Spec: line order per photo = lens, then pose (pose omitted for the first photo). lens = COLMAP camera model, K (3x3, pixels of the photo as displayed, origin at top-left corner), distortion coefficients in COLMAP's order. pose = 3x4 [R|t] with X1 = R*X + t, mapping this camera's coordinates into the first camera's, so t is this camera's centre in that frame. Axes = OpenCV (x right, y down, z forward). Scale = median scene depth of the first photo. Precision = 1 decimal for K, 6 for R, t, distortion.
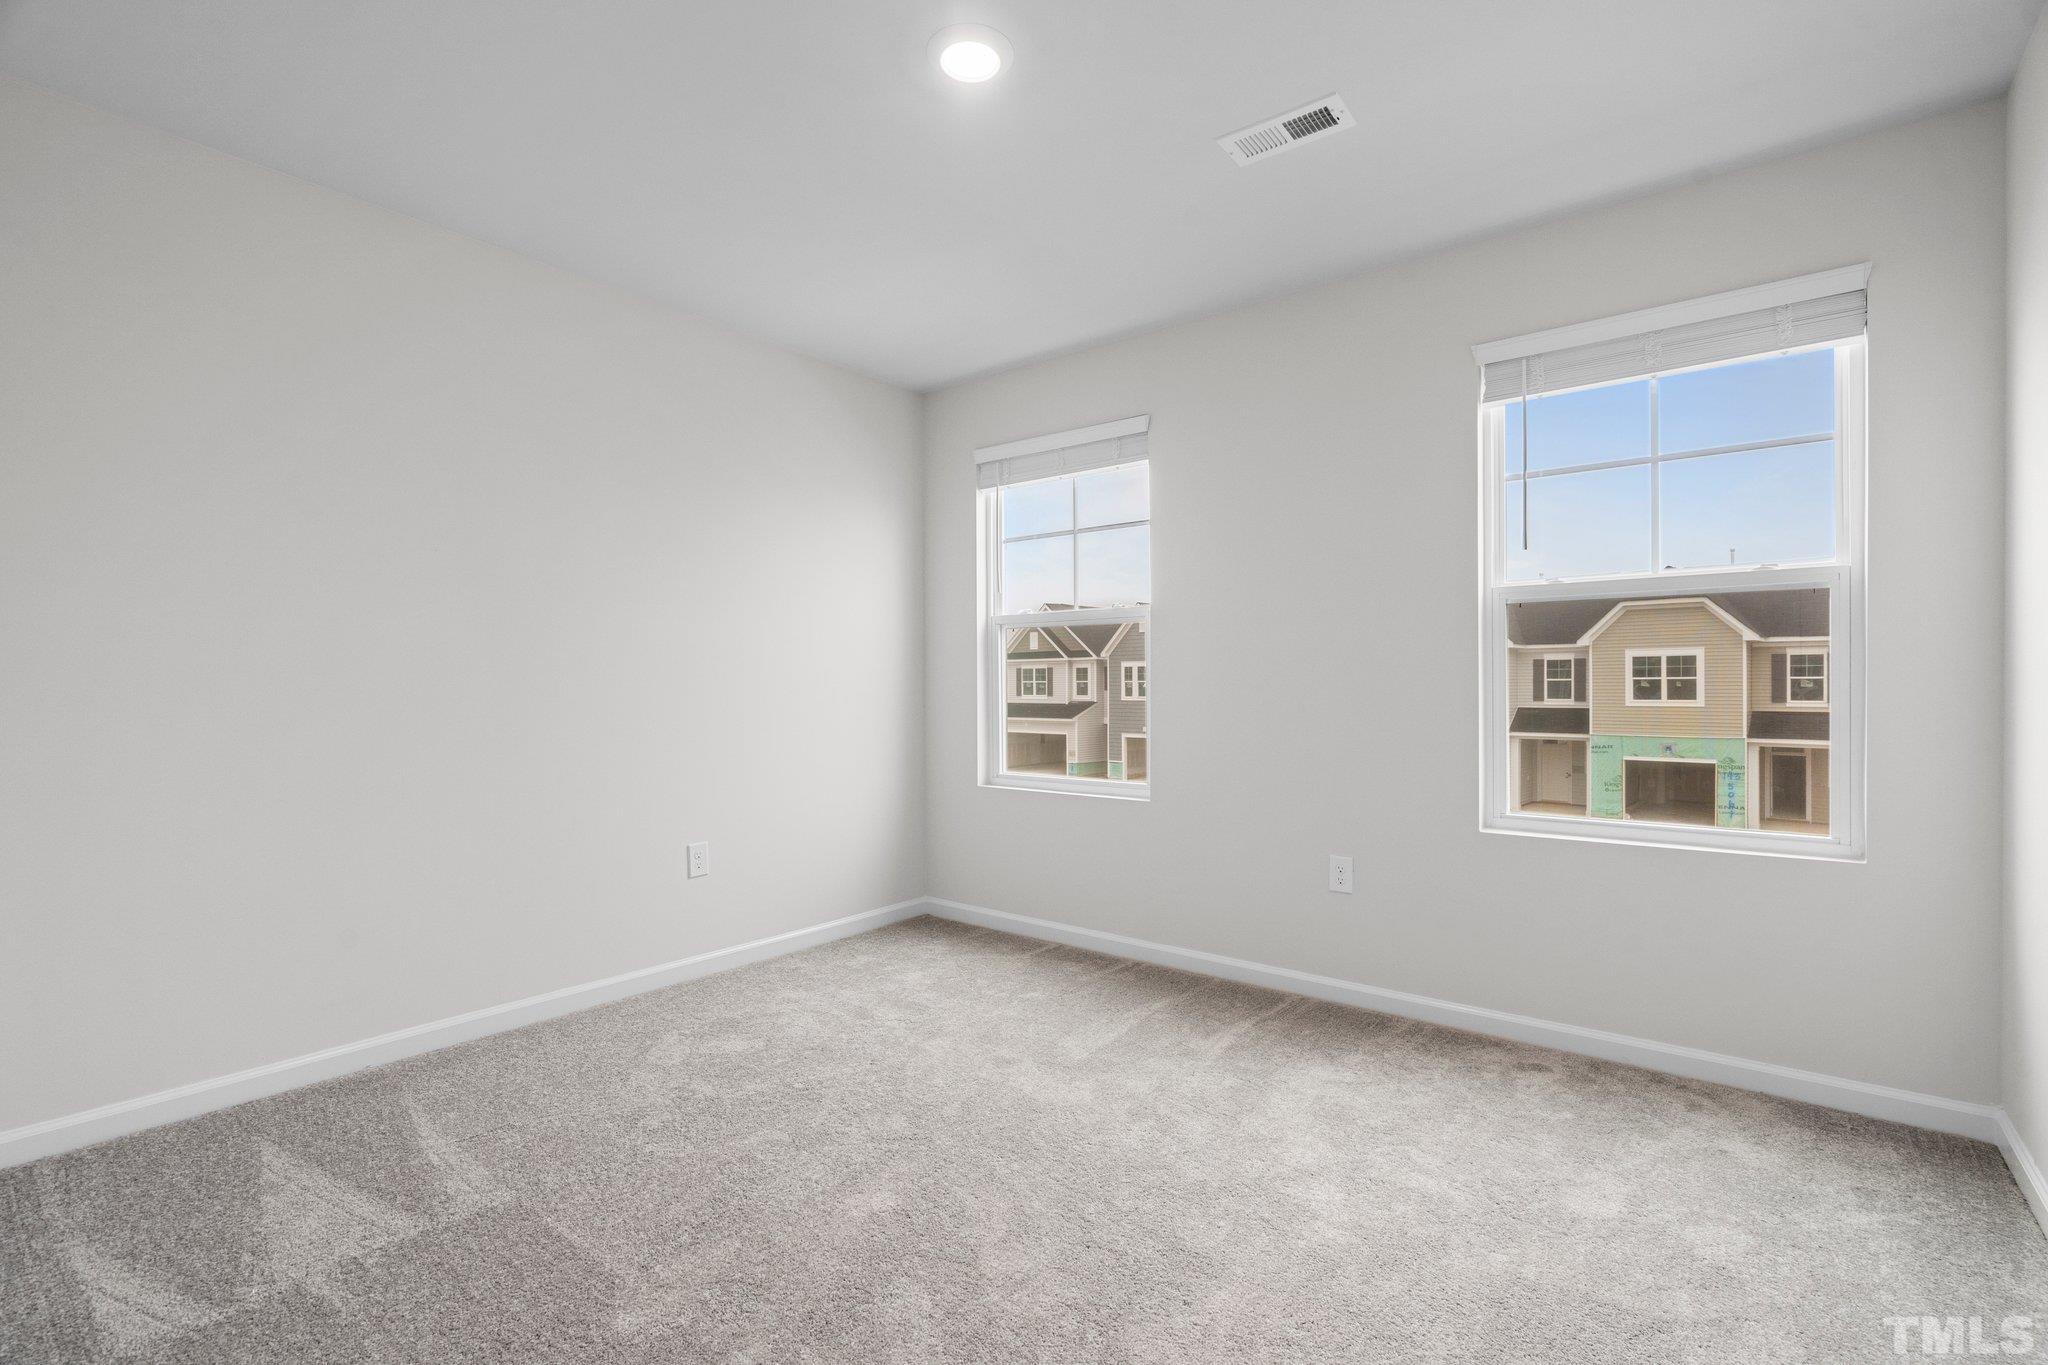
lens RADIAL K [[928.3, 0, 1050.4], [0, 928.3, 665.7], [0, 0, 1]] dist [-0.005160, 0.002095]
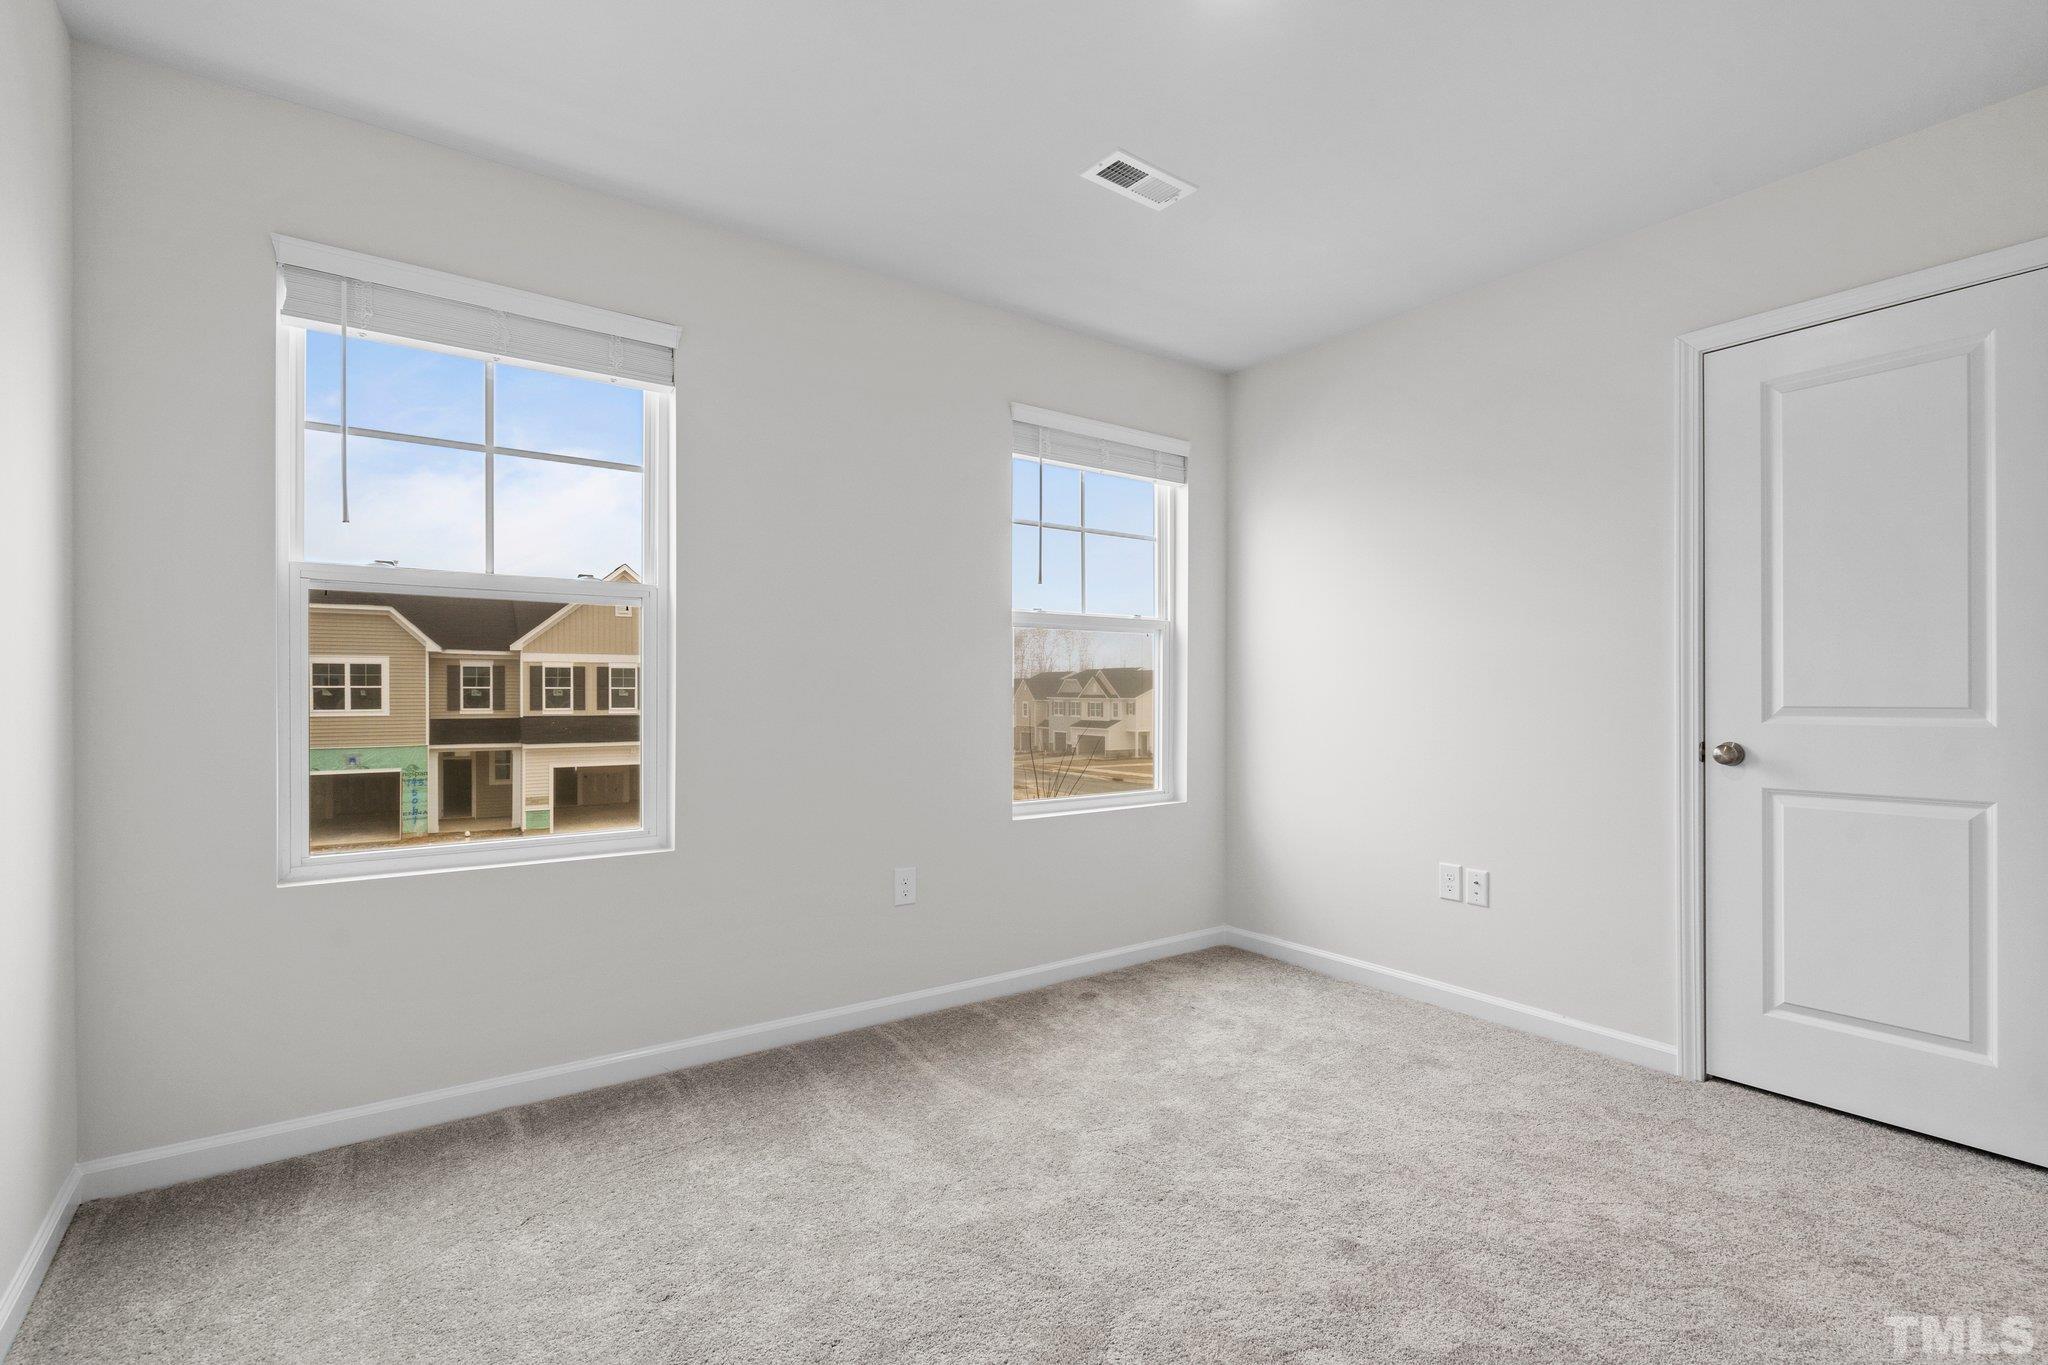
lens RADIAL K [[928.3, 0, 1019.6], [0, 928.3, 687.1], [0, 0, 1]] dist [-0.005160, 0.002095]
pose [[0.274282, 0.011153, 0.961585, -0.071873], [-0.023978, 0.999701, -0.004756, 0.001854], [-0.961350, -0.021752, 0.274468, 0.073649]]
